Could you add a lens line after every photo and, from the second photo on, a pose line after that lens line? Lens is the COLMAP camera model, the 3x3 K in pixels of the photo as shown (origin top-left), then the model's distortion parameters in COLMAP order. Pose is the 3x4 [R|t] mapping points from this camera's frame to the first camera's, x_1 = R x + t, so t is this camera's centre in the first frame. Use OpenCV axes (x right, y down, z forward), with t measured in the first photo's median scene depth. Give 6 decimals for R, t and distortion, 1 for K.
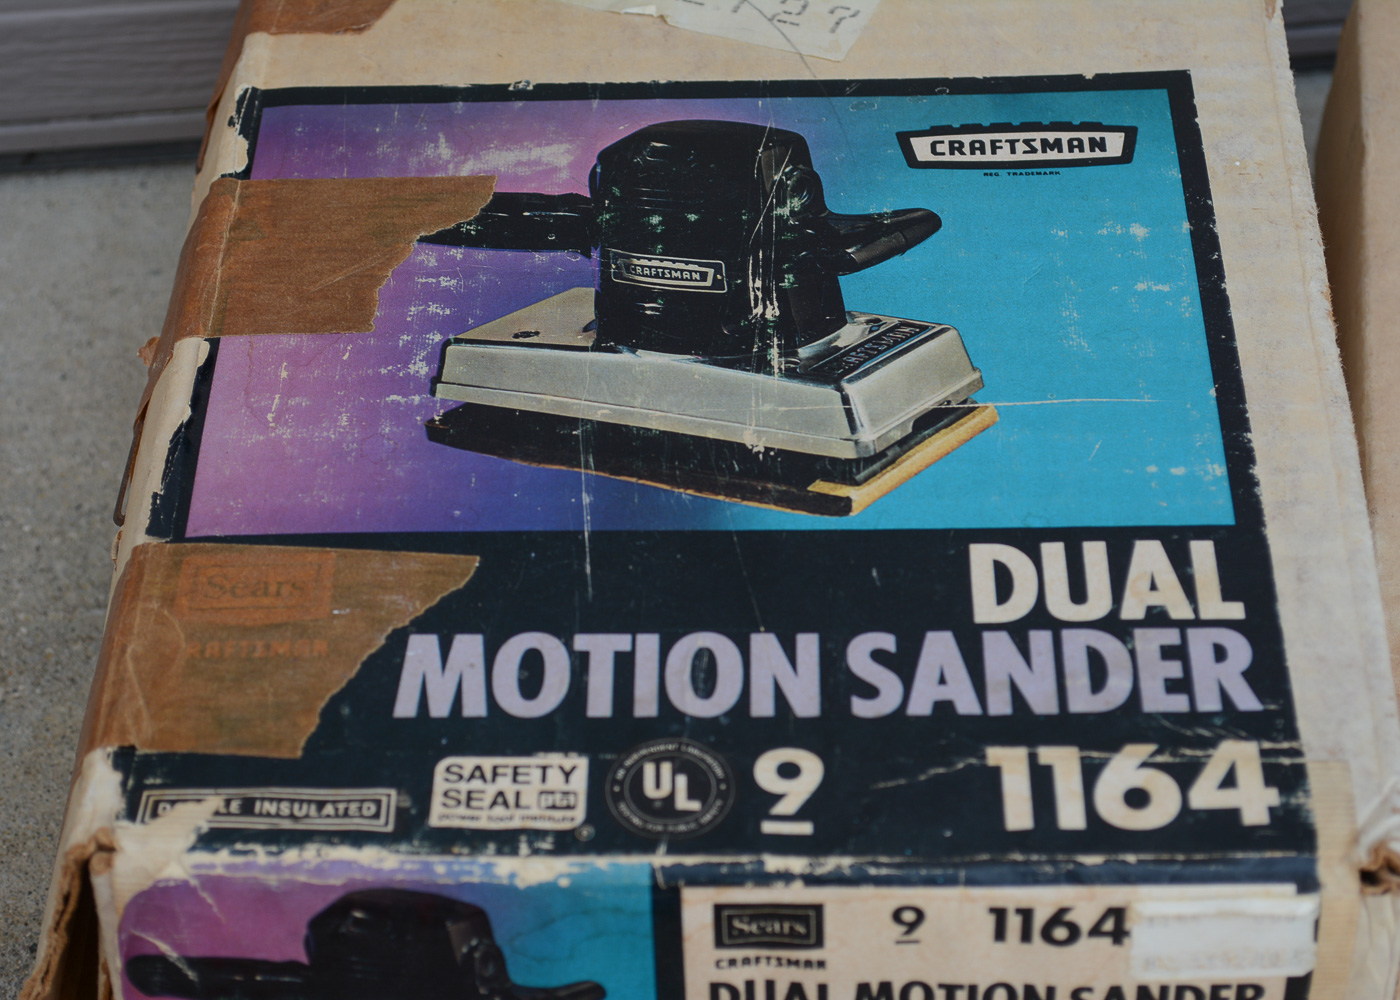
lens RADIAL K [[3235.0, 0, 704.0], [0, 3235.0, 497.5], [0, 0, 1]] dist [0.044049, 0.000000]
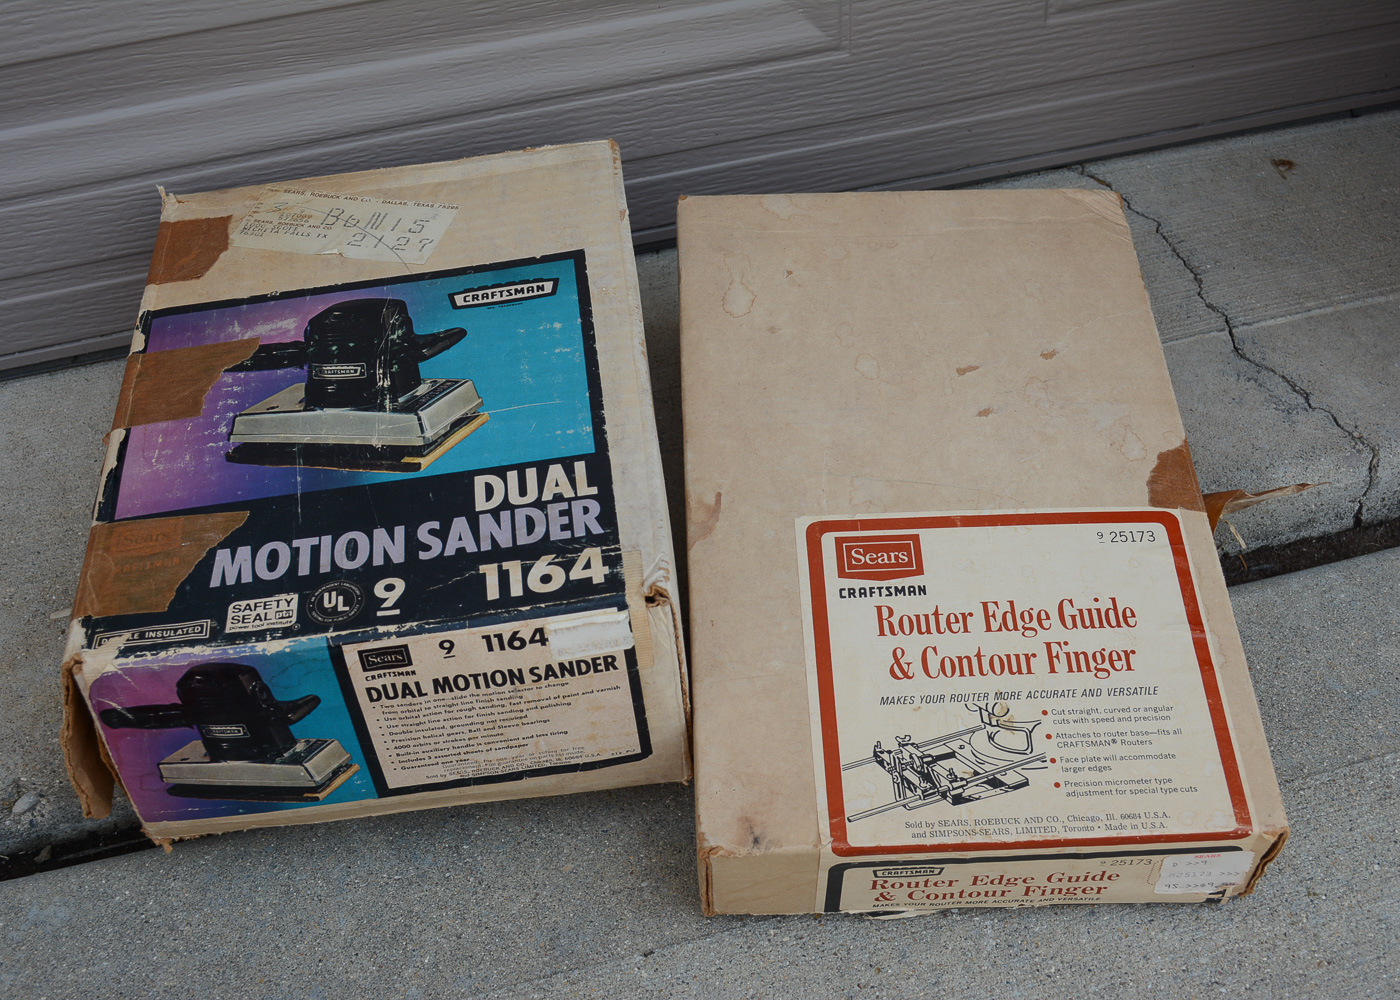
lens RADIAL K [[1704.2, 0, 699.5], [0, 1704.2, 501.1], [0, 0, 1]] dist [-0.050295, 0.000000]
pose [[0.989894, -0.127025, 0.063047, 0.158077], [0.126925, 0.991896, 0.005600, 0.043704], [-0.063247, 0.002459, 0.997995, -0.150649]]
